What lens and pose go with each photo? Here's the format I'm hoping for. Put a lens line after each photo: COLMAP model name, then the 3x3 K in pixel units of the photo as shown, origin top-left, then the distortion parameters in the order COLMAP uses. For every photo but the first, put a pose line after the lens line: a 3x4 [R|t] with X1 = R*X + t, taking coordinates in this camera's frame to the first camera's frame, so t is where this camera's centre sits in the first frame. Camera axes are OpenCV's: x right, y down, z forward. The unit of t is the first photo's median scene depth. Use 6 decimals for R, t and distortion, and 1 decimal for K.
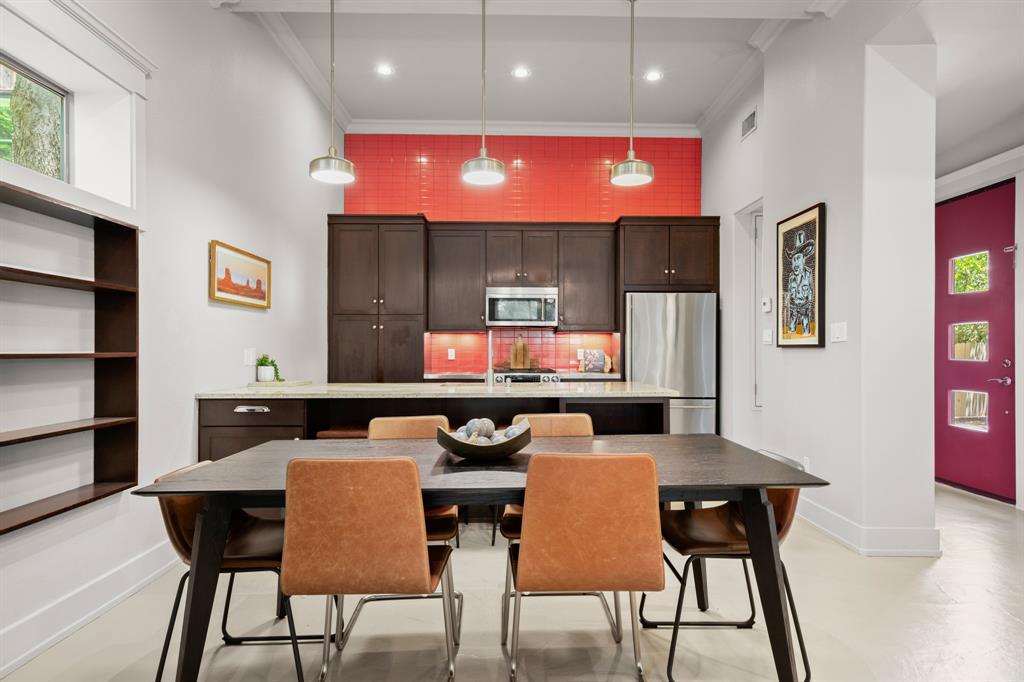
lens RADIAL K [[597.8, 0, 514.9], [0, 597.8, 344.9], [0, 0, 1]] dist [0.016521, -0.000246]
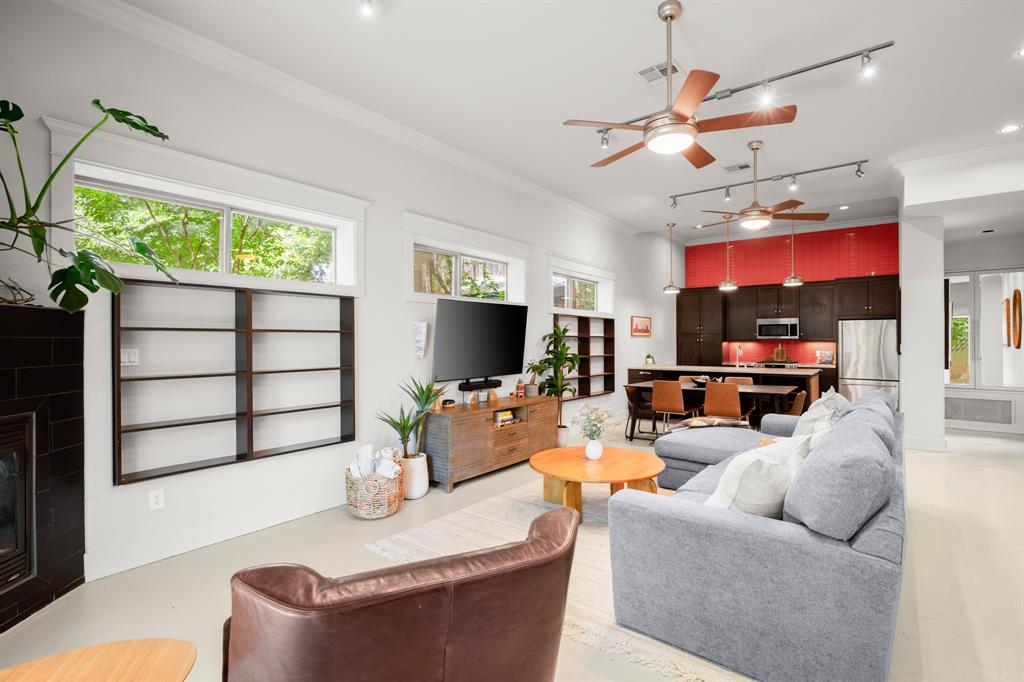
lens RADIAL K [[470.7, 0, 516.2], [0, 470.7, 340.9], [0, 0, 1]] dist [-0.021889, 0.006456]
pose [[0.780435, -0.001915, -0.625234, 0.327385], [0.007552, 0.999951, 0.006364, -0.045176], [0.625191, -0.009688, 0.780412, -0.764629]]
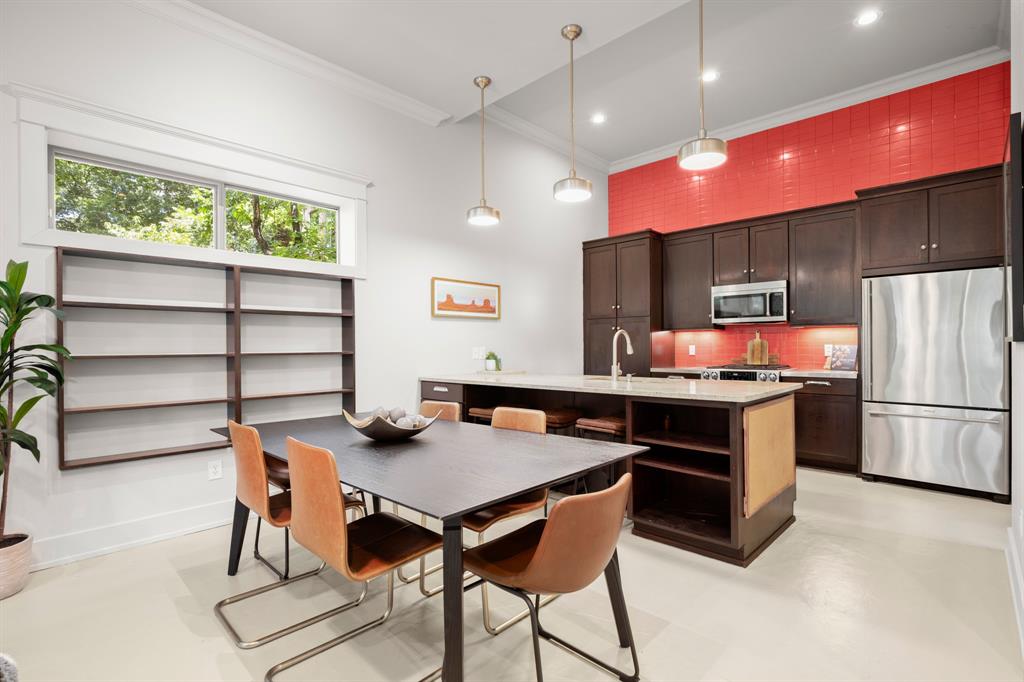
lens RADIAL K [[470.7, 0, 524.5], [0, 470.7, 344.2], [0, 0, 1]] dist [-0.021889, 0.006456]
pose [[0.718573, -0.009094, -0.695392, 0.321055], [0.014020, 0.999901, 0.001411, -0.001186], [0.695310, -0.010764, 0.718629, 0.194154]]
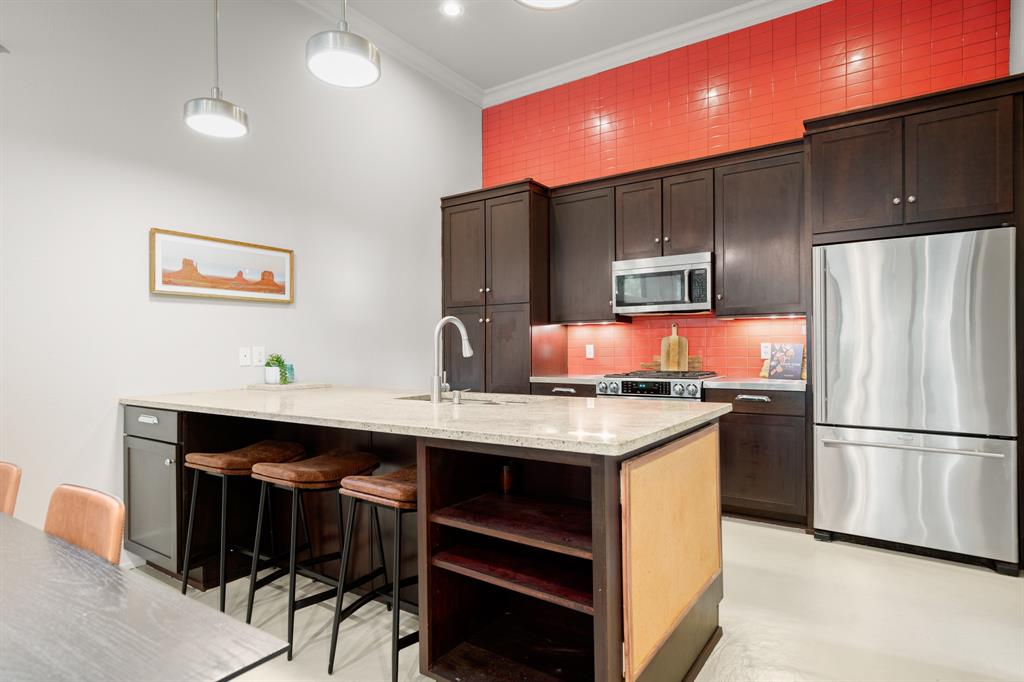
lens RADIAL K [[546.0, 0, 519.5], [0, 546.0, 344.8], [0, 0, 1]] dist [0.005553, 0.003176]
pose [[0.822099, -0.010702, -0.569244, 0.271056], [0.013896, 0.999903, 0.001271, 0.005270], [0.569175, -0.008955, 0.822168, 0.411711]]
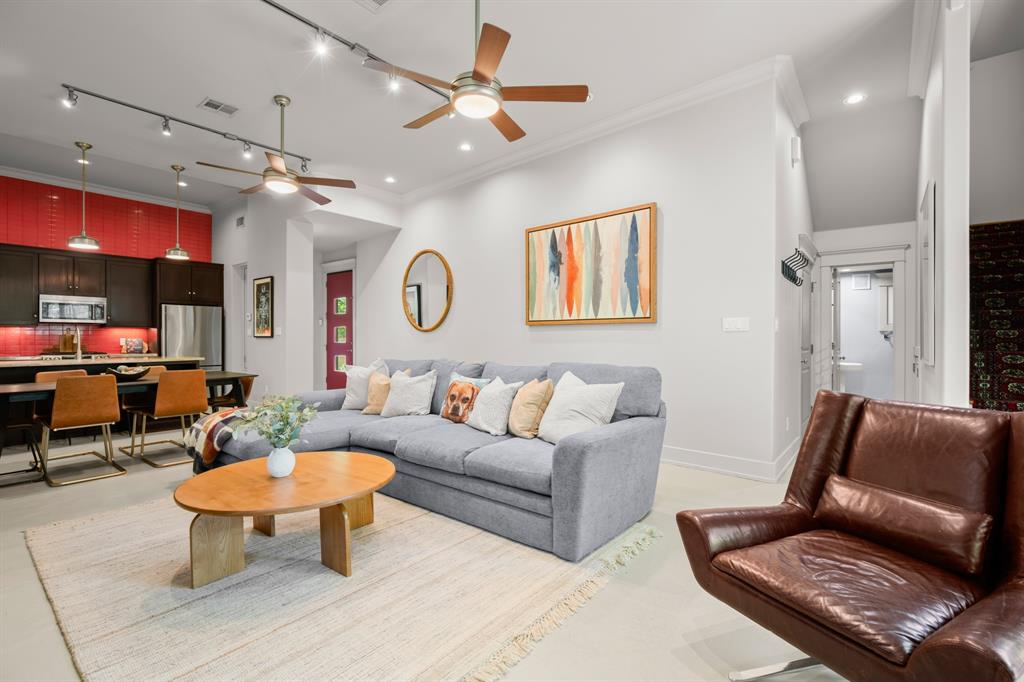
lens RADIAL K [[470.7, 0, 522.1], [0, 470.7, 340.0], [0, 0, 1]] dist [-0.021889, 0.006456]
pose [[0.620857, -0.006046, 0.783900, -0.219409], [-0.003832, 0.999935, 0.010747, -0.005937], [-0.783914, -0.009676, 0.620794, -0.624444]]
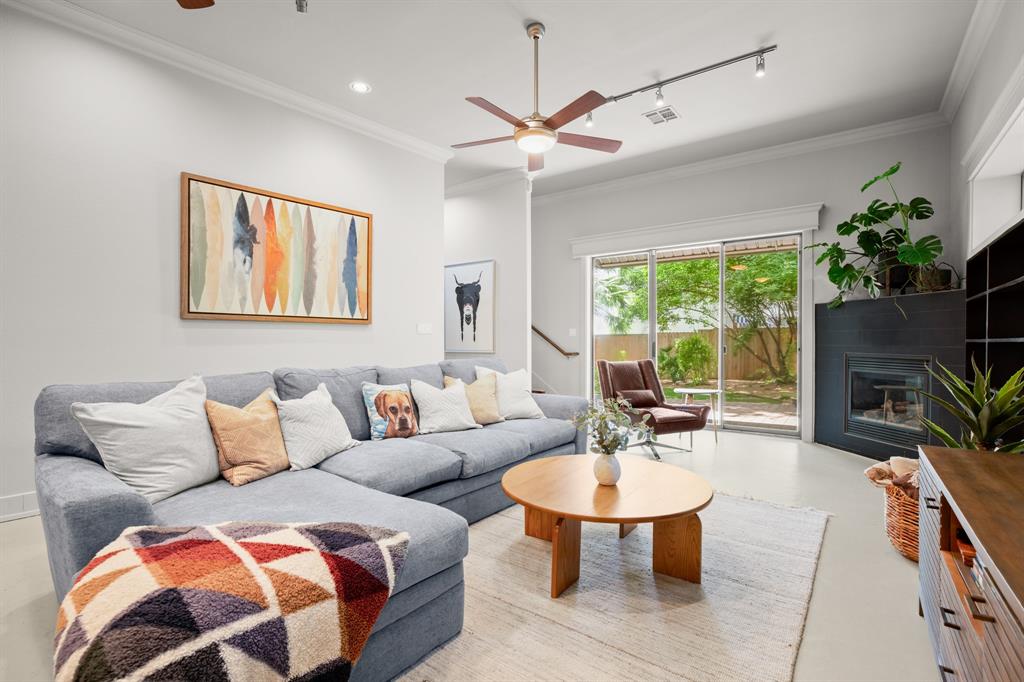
lens RADIAL K [[470.7, 0, 518.9], [0, 470.7, 347.8], [0, 0, 1]] dist [-0.021889, 0.006456]
pose [[-0.801298, -0.014187, 0.598097, -0.198627], [-0.009789, 0.999896, 0.010603, 0.003669], [-0.598185, 0.002641, -0.801354, 0.224407]]
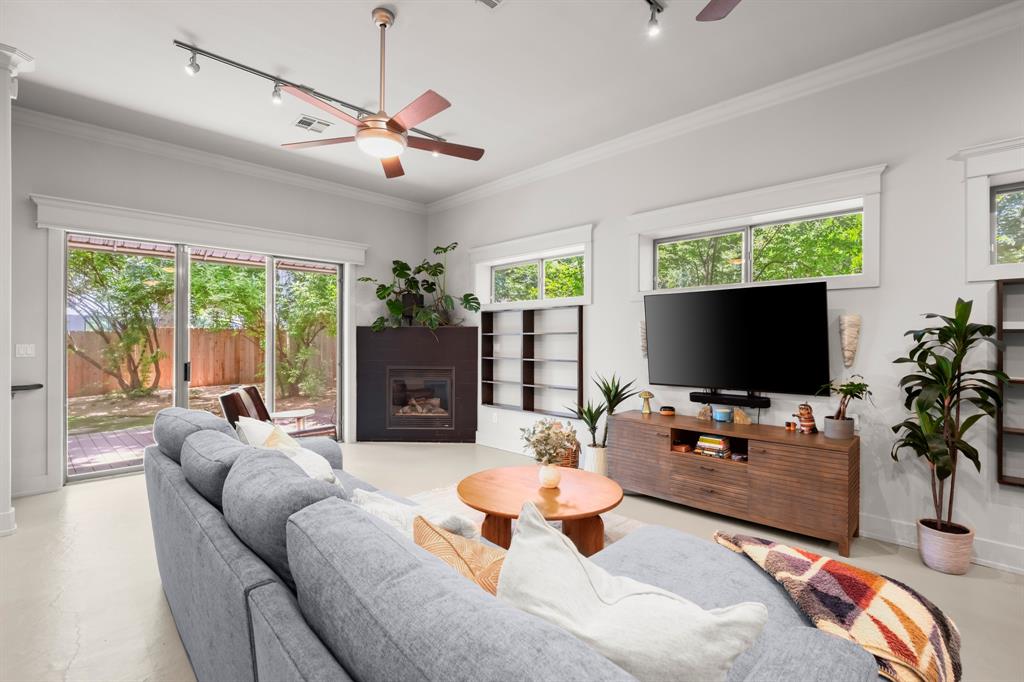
lens RADIAL K [[470.7, 0, 514.5], [0, 470.7, 343.6], [0, 0, 1]] dist [-0.021889, 0.006456]
pose [[-0.720244, -0.002825, -0.693715, 0.402559], [0.000509, 0.999989, -0.004600, -0.033071], [0.693720, -0.003666, -0.720235, 0.200640]]
